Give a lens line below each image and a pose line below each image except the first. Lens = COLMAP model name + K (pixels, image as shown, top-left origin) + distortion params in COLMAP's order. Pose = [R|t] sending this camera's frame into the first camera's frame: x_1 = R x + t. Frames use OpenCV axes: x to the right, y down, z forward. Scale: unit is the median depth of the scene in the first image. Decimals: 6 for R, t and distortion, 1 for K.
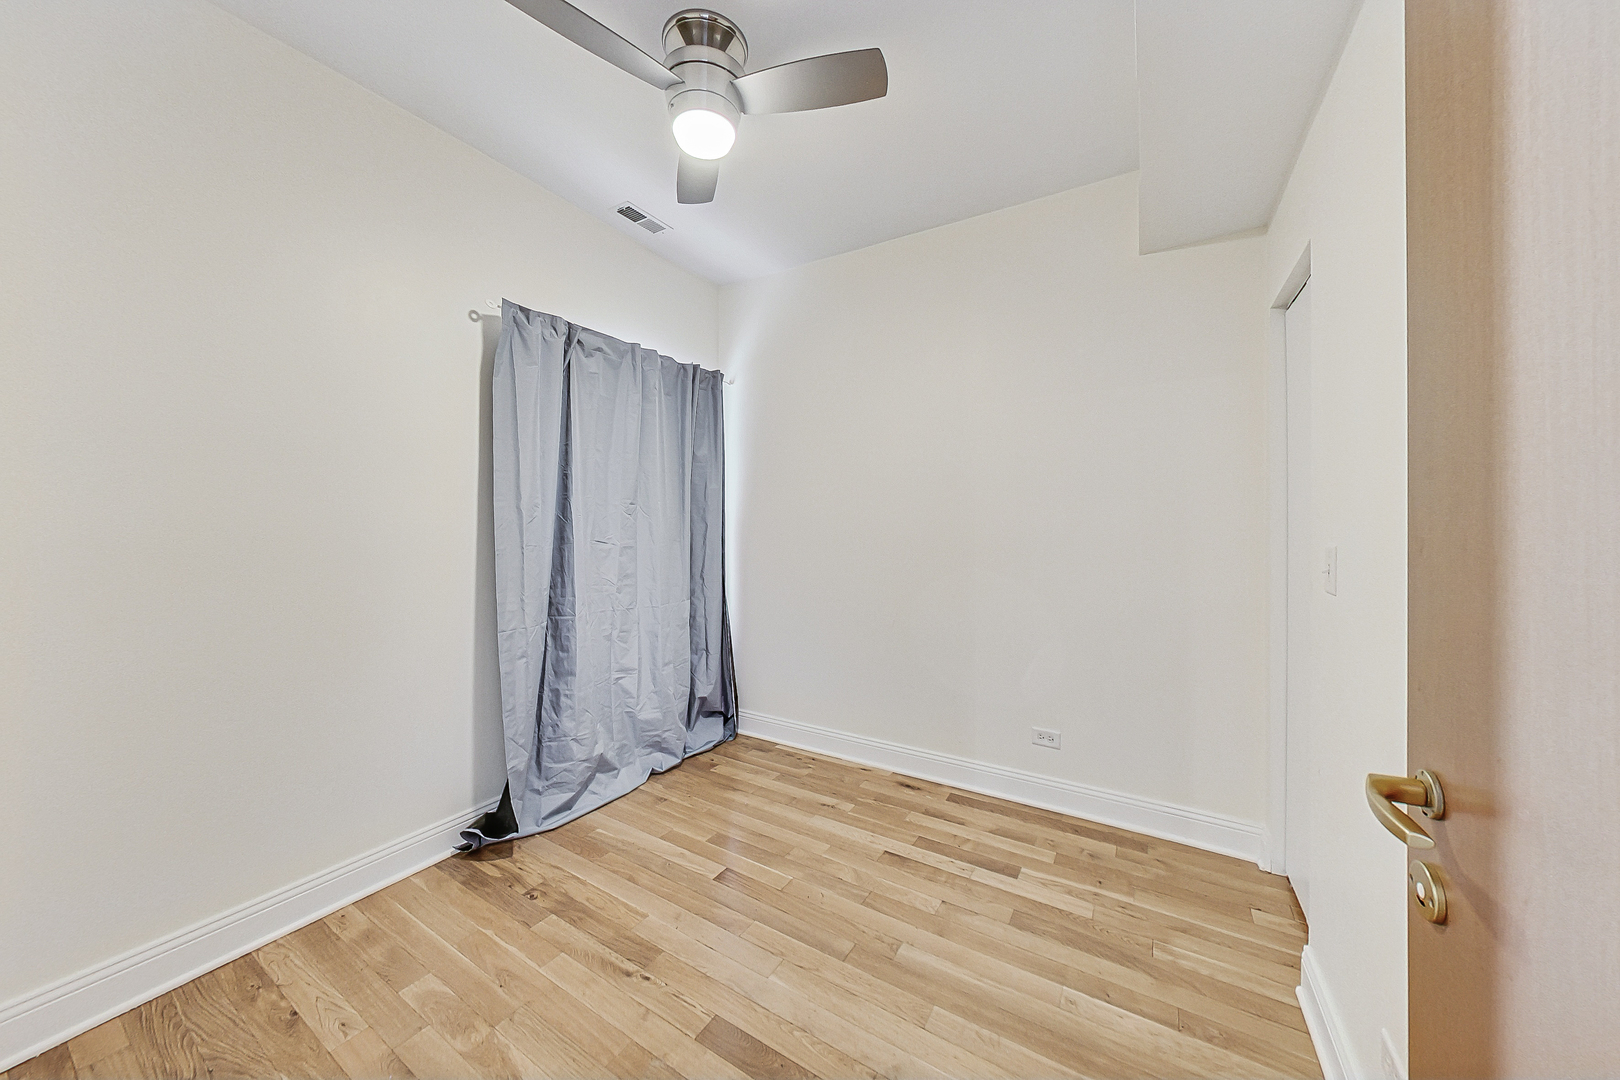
lens RADIAL K [[570.2, 0, 811.7], [0, 570.2, 529.2], [0, 0, 1]] dist [-0.001403, -0.000313]
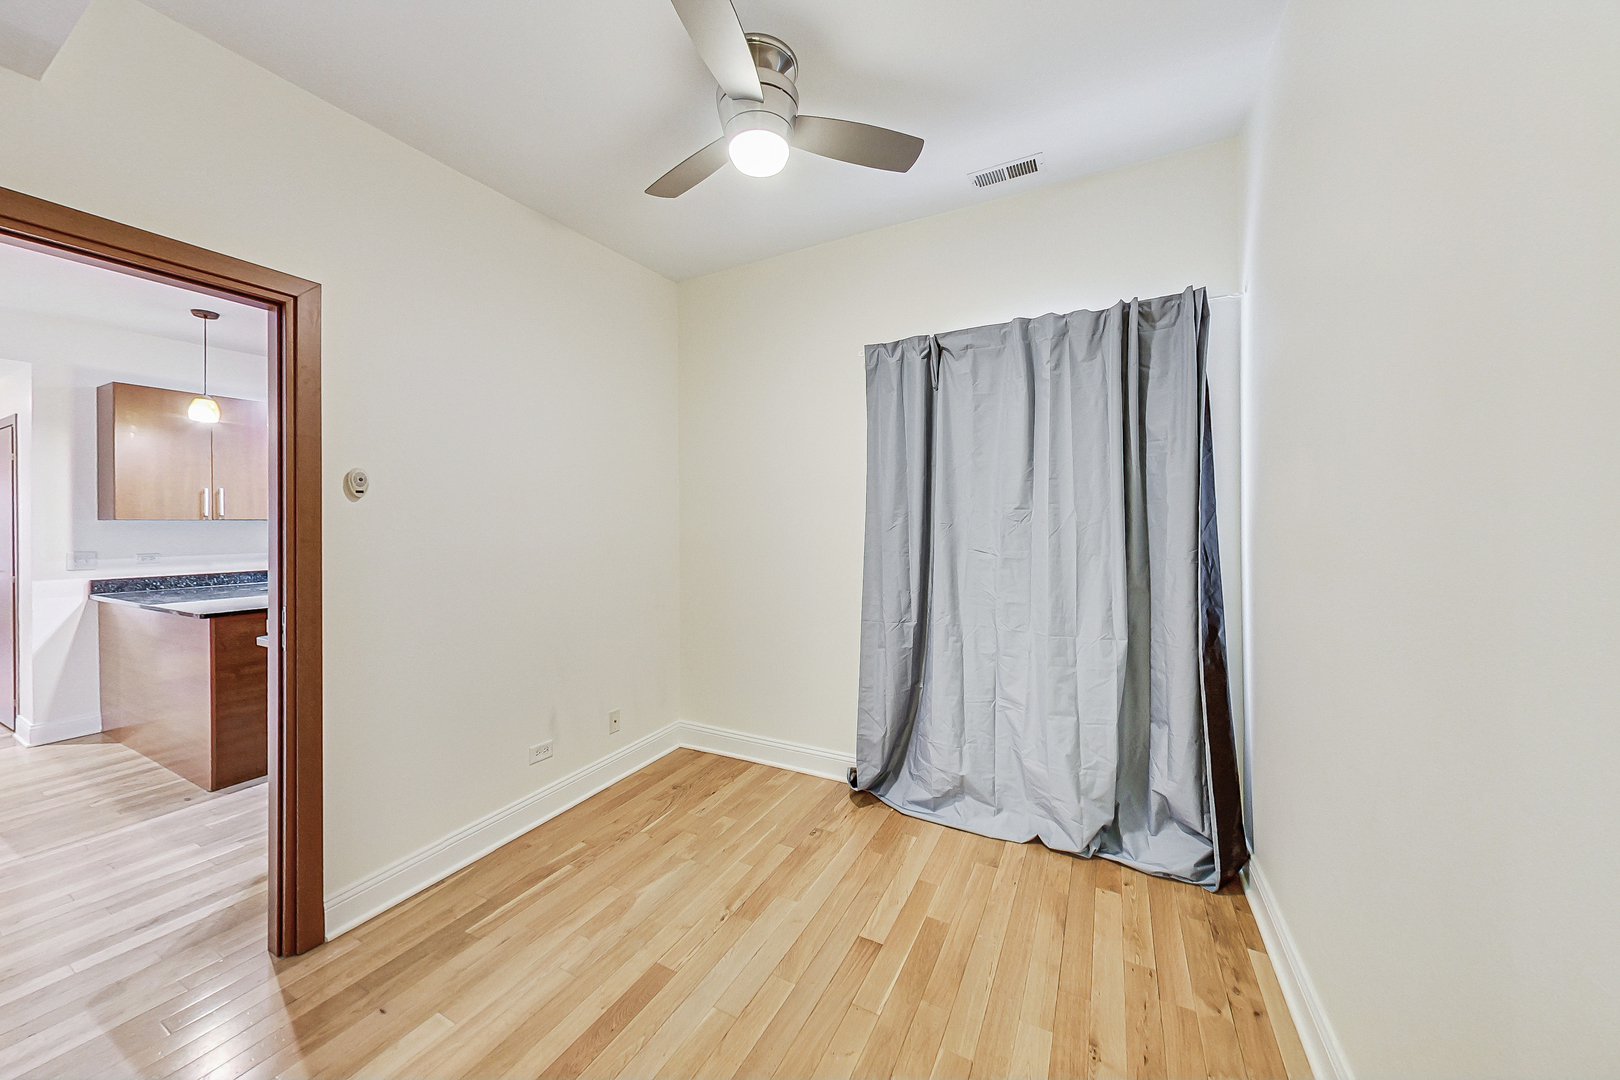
lens RADIAL K [[570.2, 0, 814.1], [0, 570.2, 529.7], [0, 0, 1]] dist [-0.001403, -0.000313]
pose [[0.053835, 0.009954, -0.998500, 0.621482], [-0.007481, 0.999926, 0.009564, -0.022957], [0.998522, 0.006955, 0.053905, 0.777734]]
